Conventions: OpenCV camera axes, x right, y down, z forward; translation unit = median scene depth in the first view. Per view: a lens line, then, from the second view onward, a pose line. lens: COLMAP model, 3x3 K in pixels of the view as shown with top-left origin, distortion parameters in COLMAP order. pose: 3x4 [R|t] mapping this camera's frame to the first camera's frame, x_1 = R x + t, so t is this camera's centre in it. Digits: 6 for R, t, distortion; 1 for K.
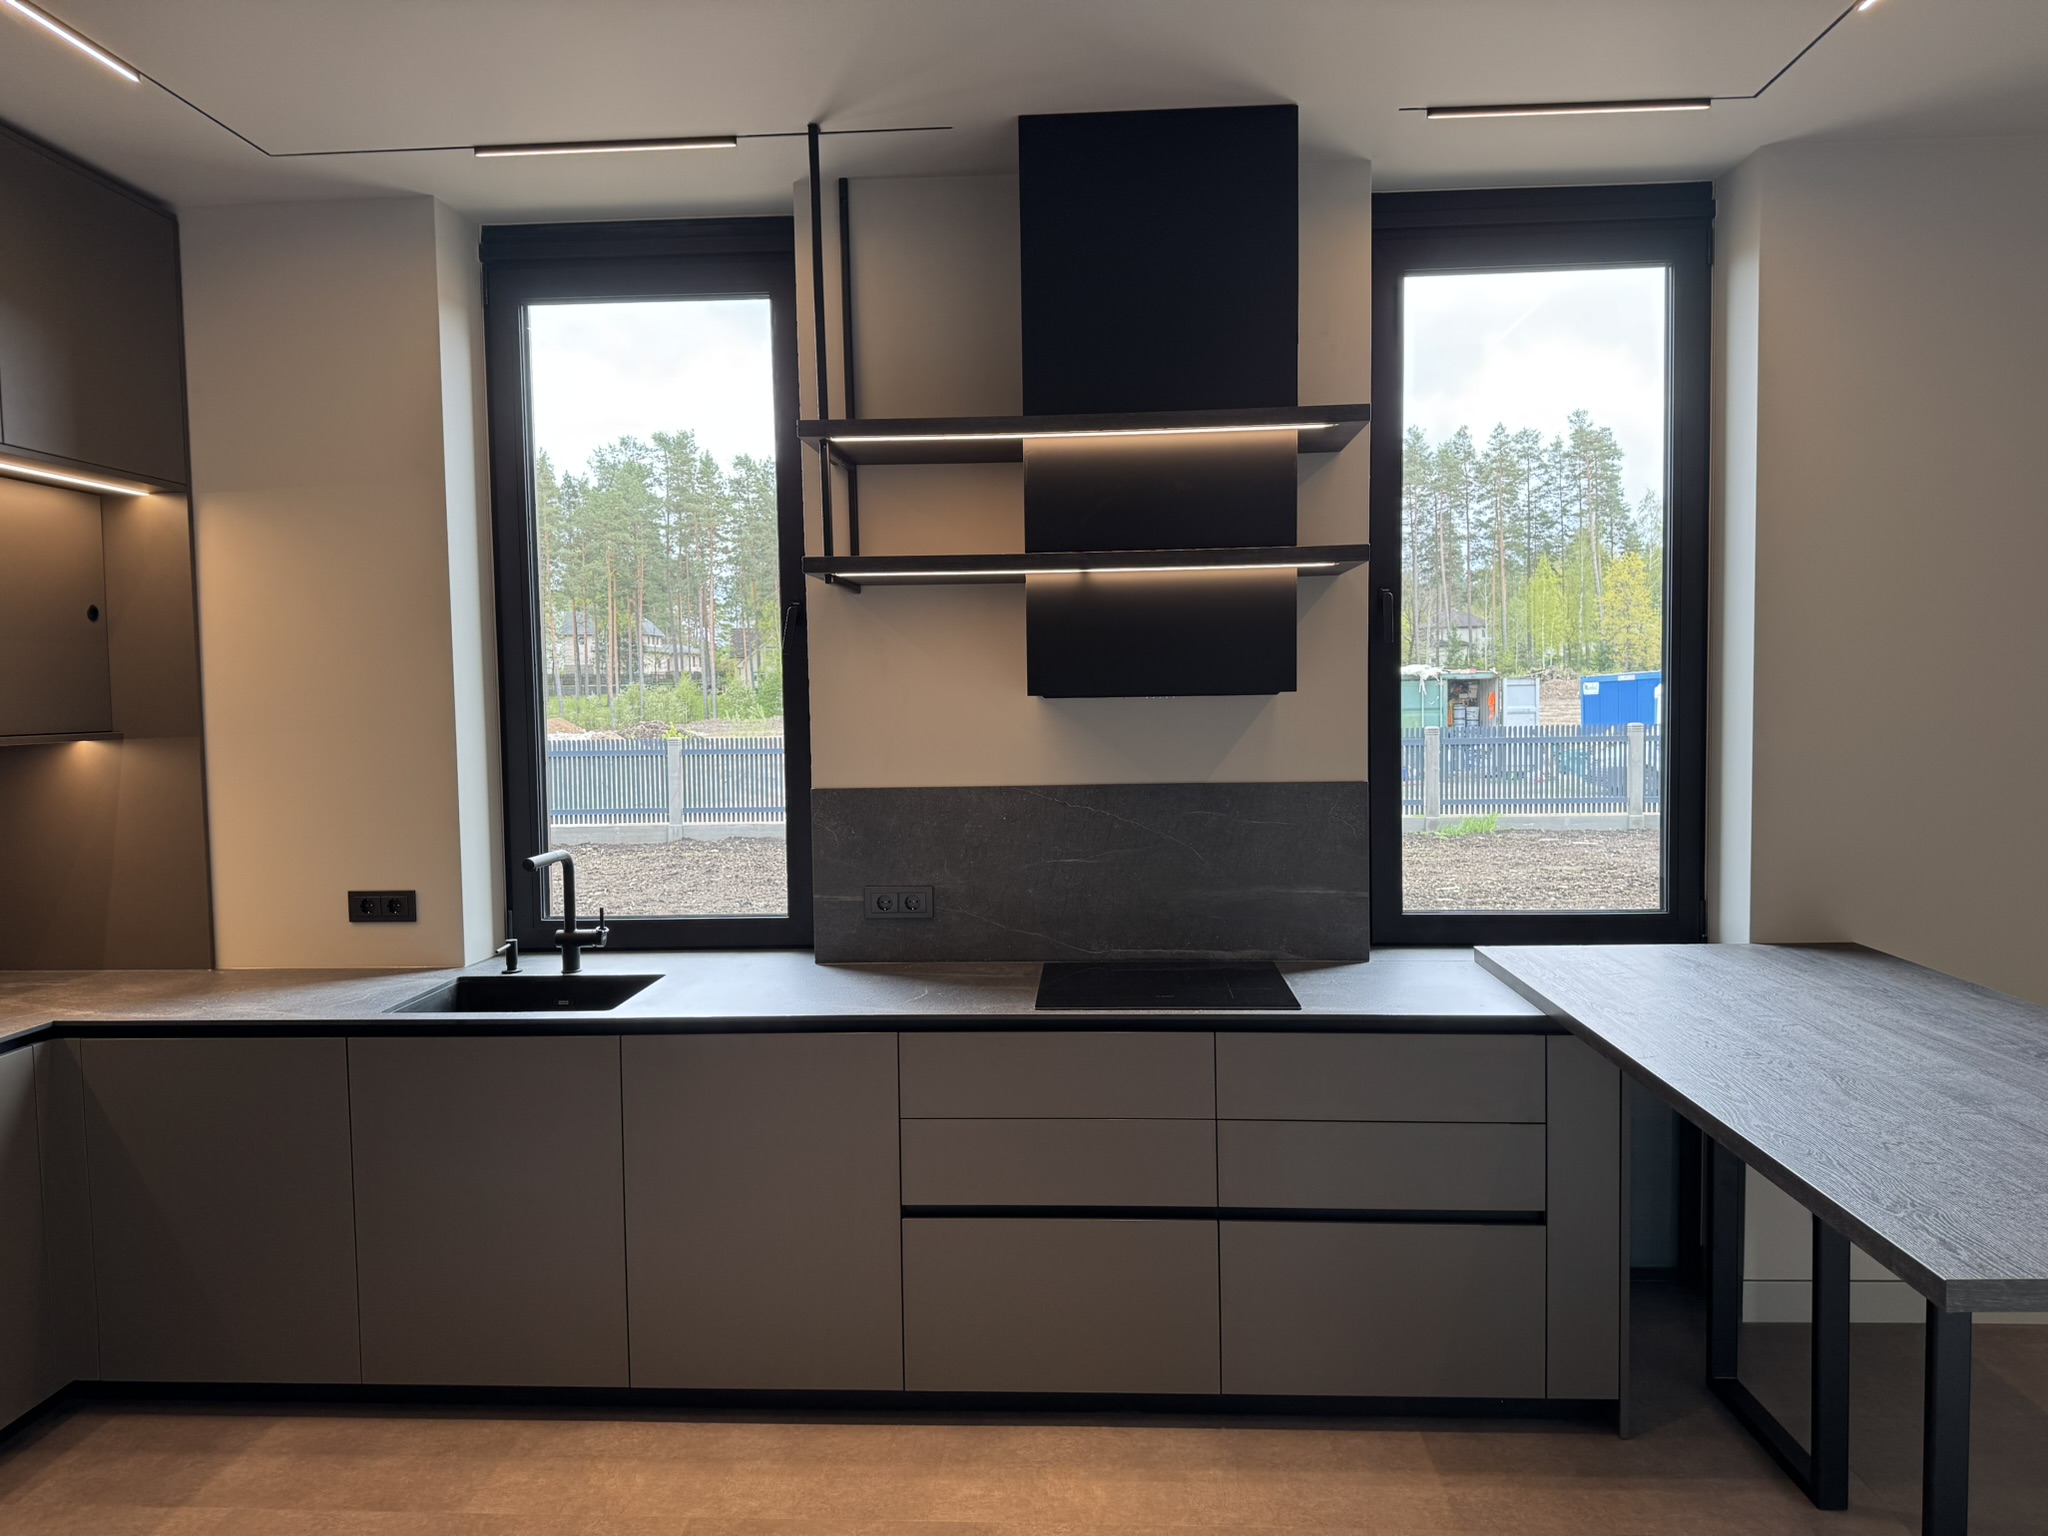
lens RADIAL K [[1427.1, 0, 1028.2], [0, 1427.1, 771.8], [0, 0, 1]] dist [0.124472, -0.180287]
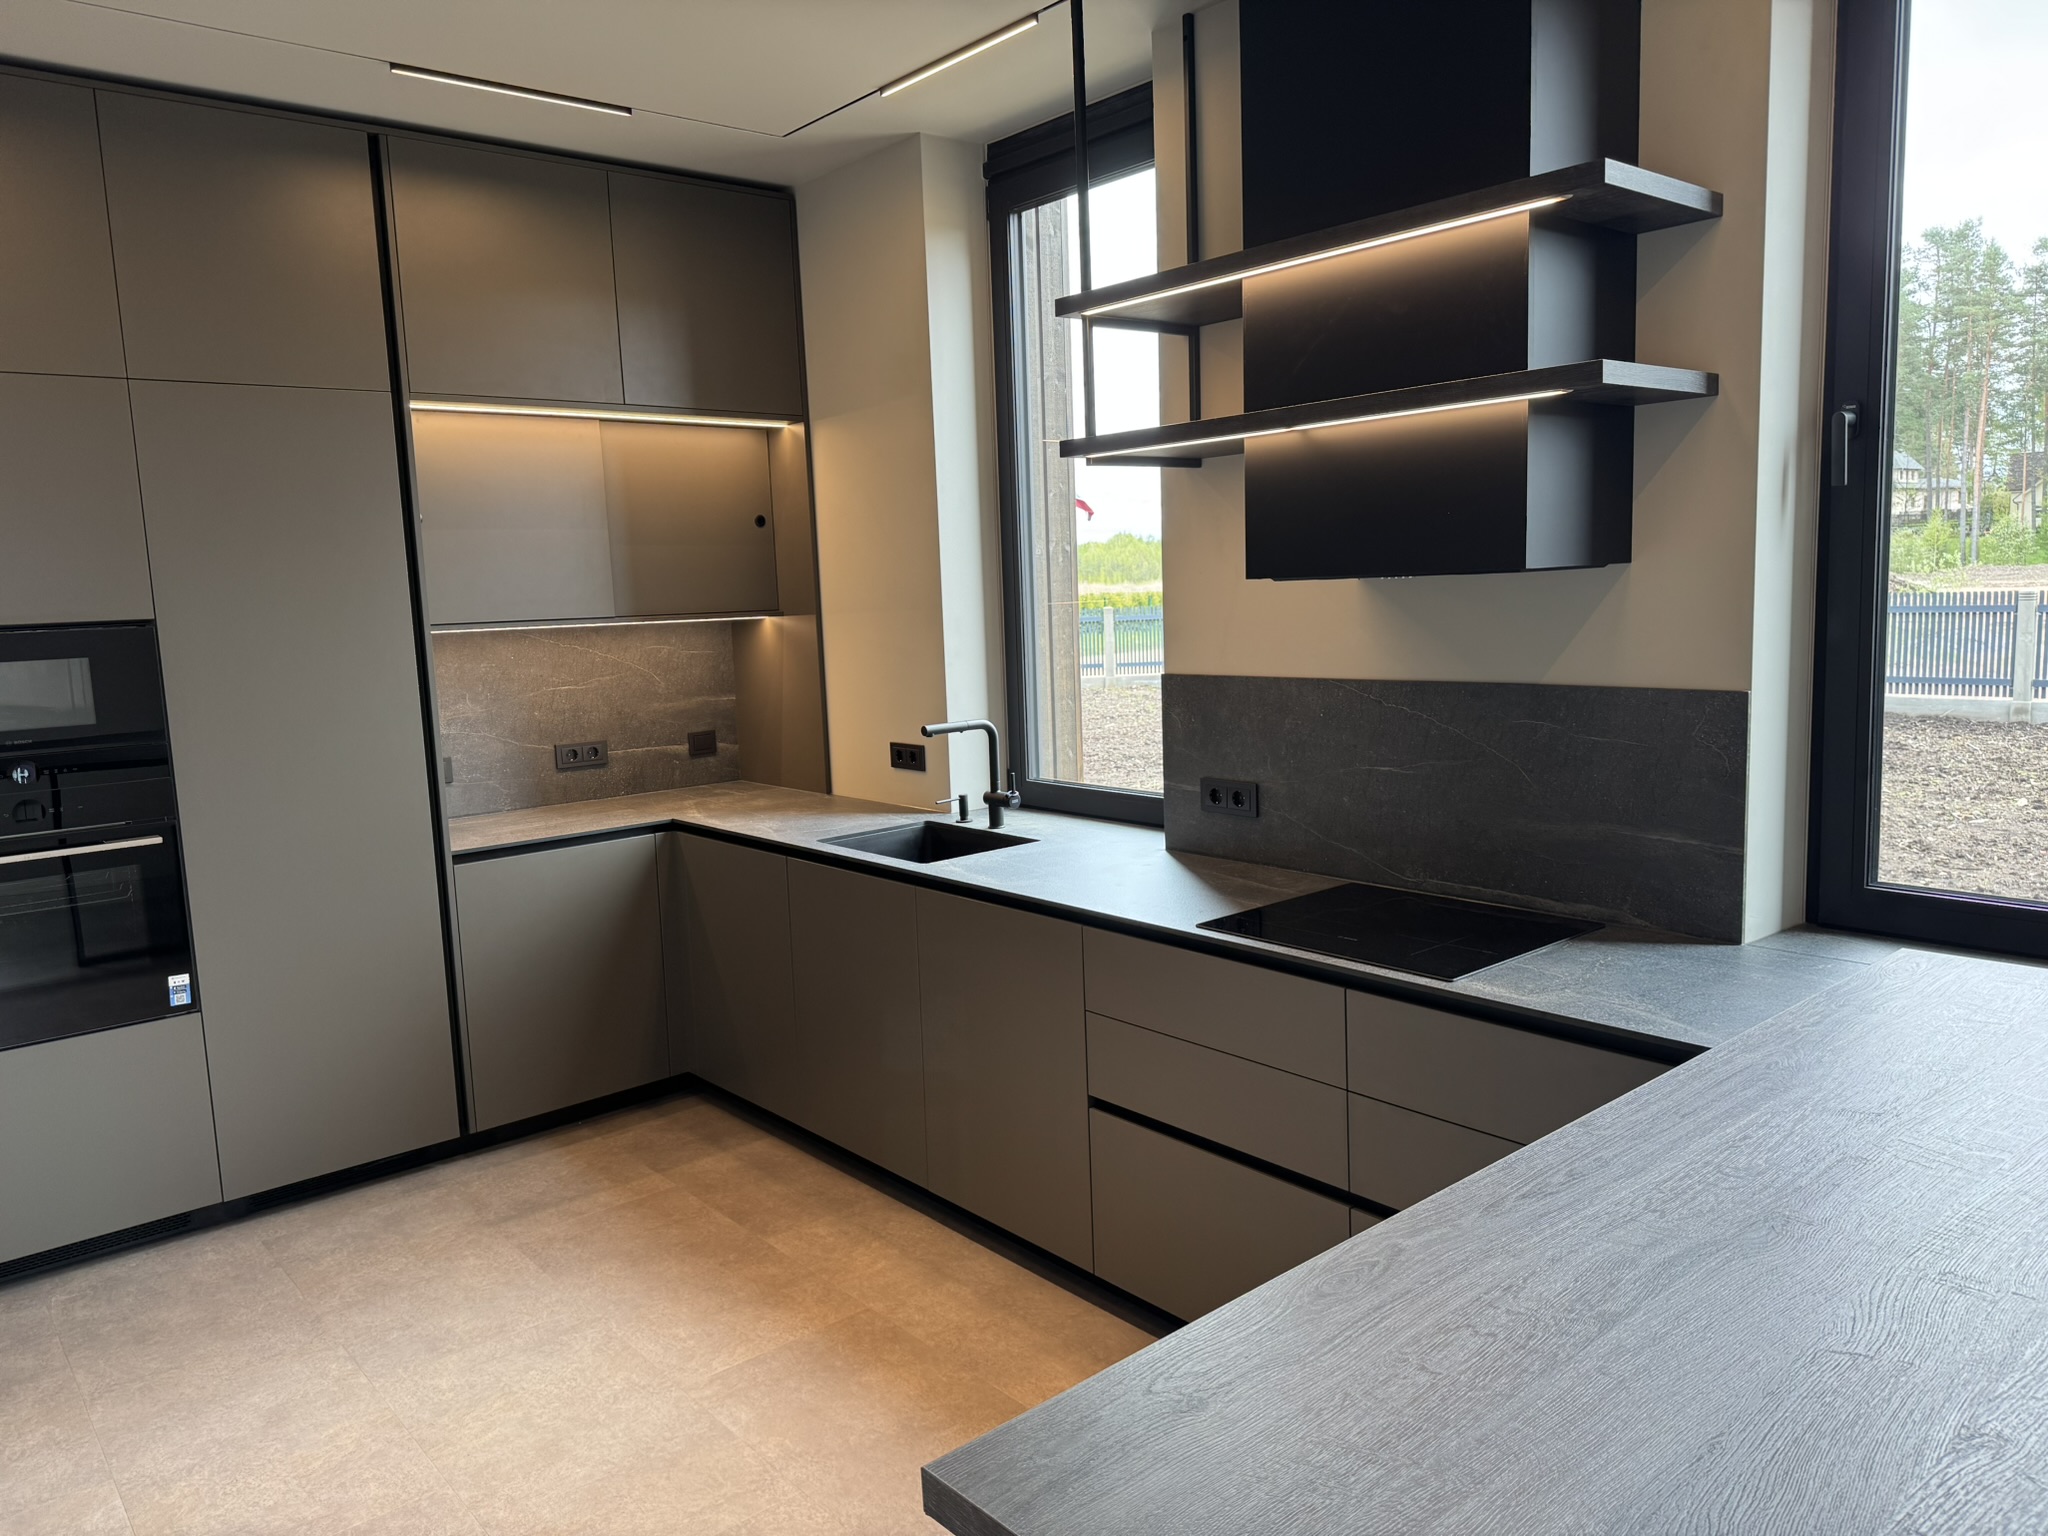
lens RADIAL K [[1438.7, 0, 1024.0], [0, 1438.7, 768.0], [0, 0, 1]] dist [0.119374, -0.187724]
pose [[0.690265, 0.086382, -0.718382, 0.502637], [-0.015144, 0.994355, 0.105016, -0.025985], [0.723398, -0.061610, 0.687677, 0.250736]]
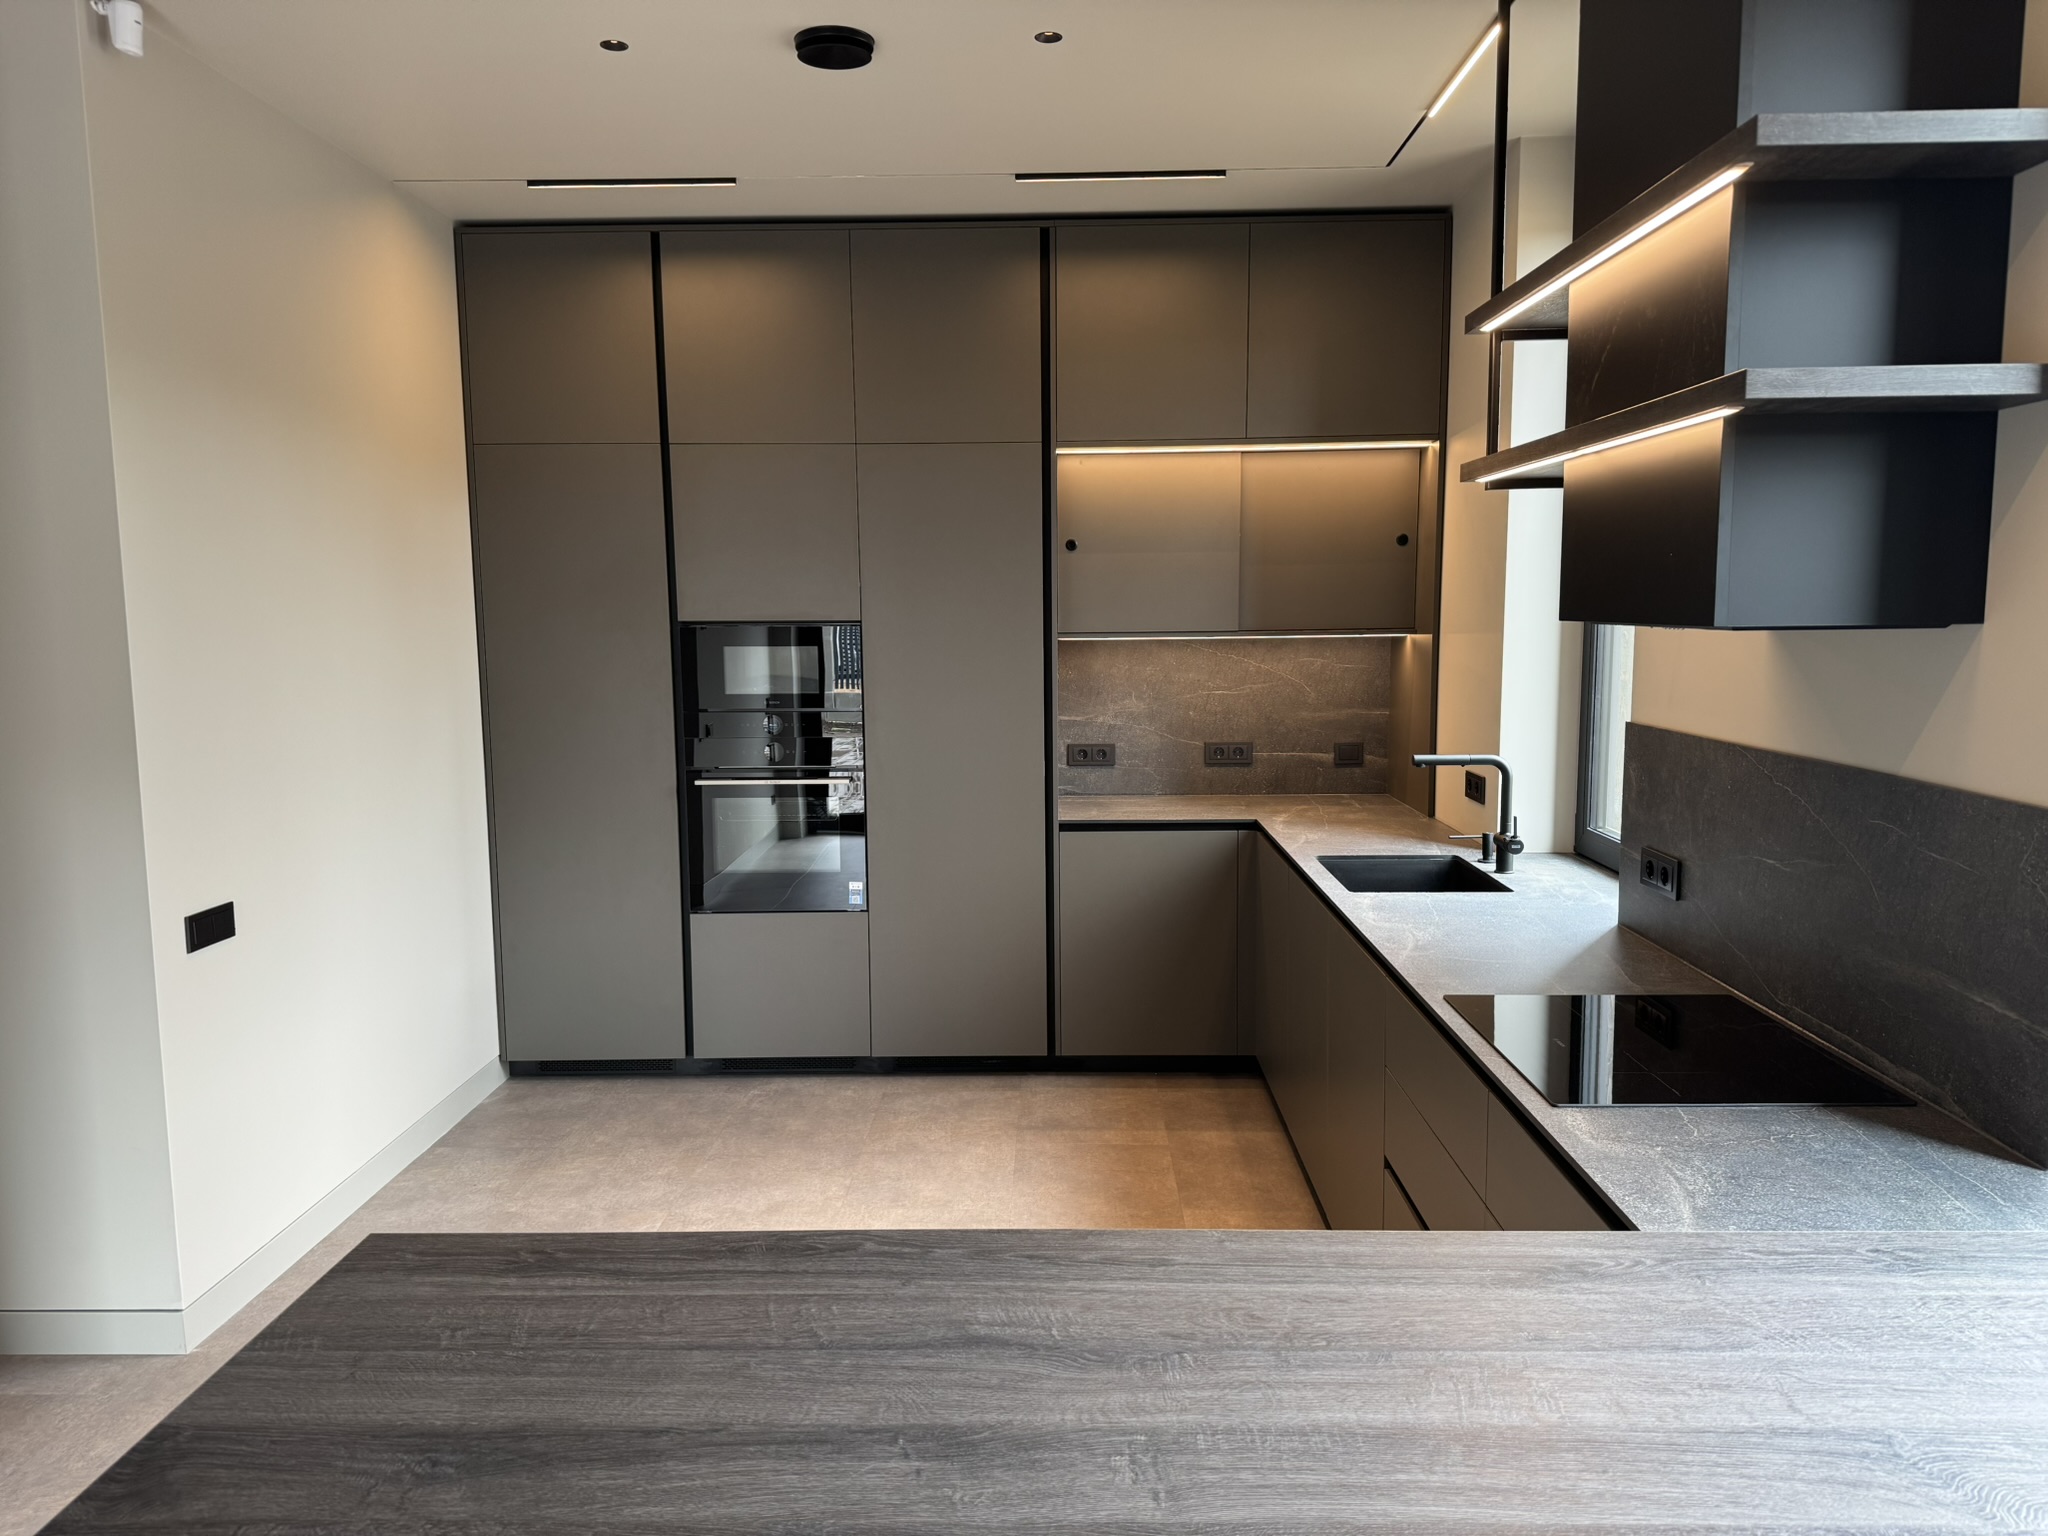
lens RADIAL K [[1427.1, 0, 1028.2], [0, 1427.1, 771.8], [0, 0, 1]] dist [0.124472, -0.180287]
pose [[0.032998, 0.133899, -0.990445, 0.705823], [-0.047586, 0.990072, 0.132263, -0.056434], [0.998322, 0.042766, 0.039042, 0.617562]]
